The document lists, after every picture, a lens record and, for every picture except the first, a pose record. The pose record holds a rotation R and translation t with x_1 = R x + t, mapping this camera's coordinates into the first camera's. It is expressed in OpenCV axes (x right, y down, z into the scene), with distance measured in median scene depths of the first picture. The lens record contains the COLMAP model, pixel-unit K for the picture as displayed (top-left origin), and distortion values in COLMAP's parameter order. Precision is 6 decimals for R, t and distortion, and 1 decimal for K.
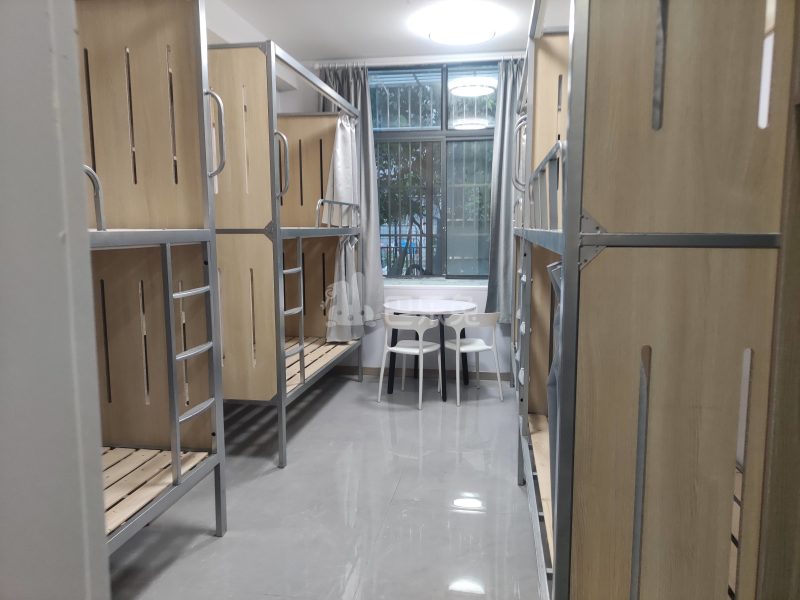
lens RADIAL K [[604.3, 0, 404.6], [0, 604.3, 302.9], [0, 0, 1]] dist [0.053721, -0.037983]
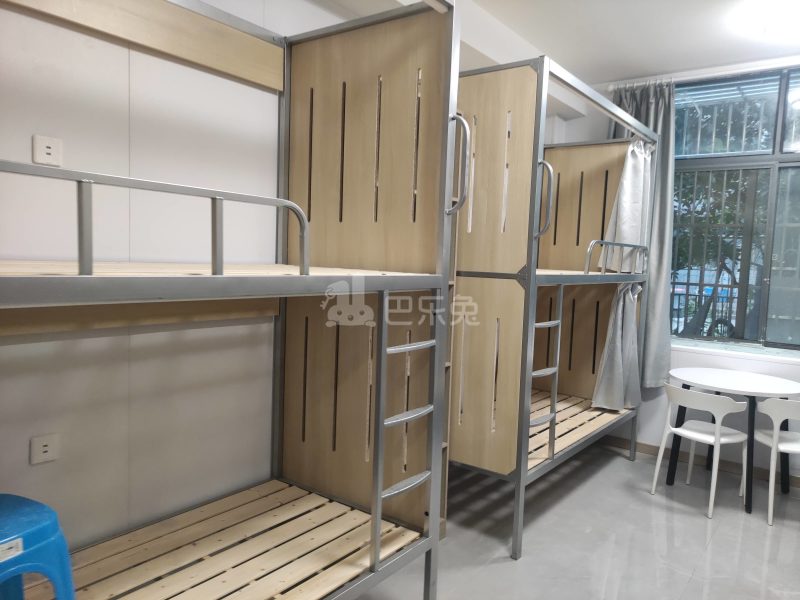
lens RADIAL K [[604.3, 0, 404.6], [0, 604.3, 302.9], [0, 0, 1]] dist [0.053721, -0.037983]
pose [[0.889621, 0.074799, -0.450533, 0.010719], [-0.100169, 0.994433, -0.032695, -0.026262], [0.445579, 0.074216, 0.892161, 0.119446]]
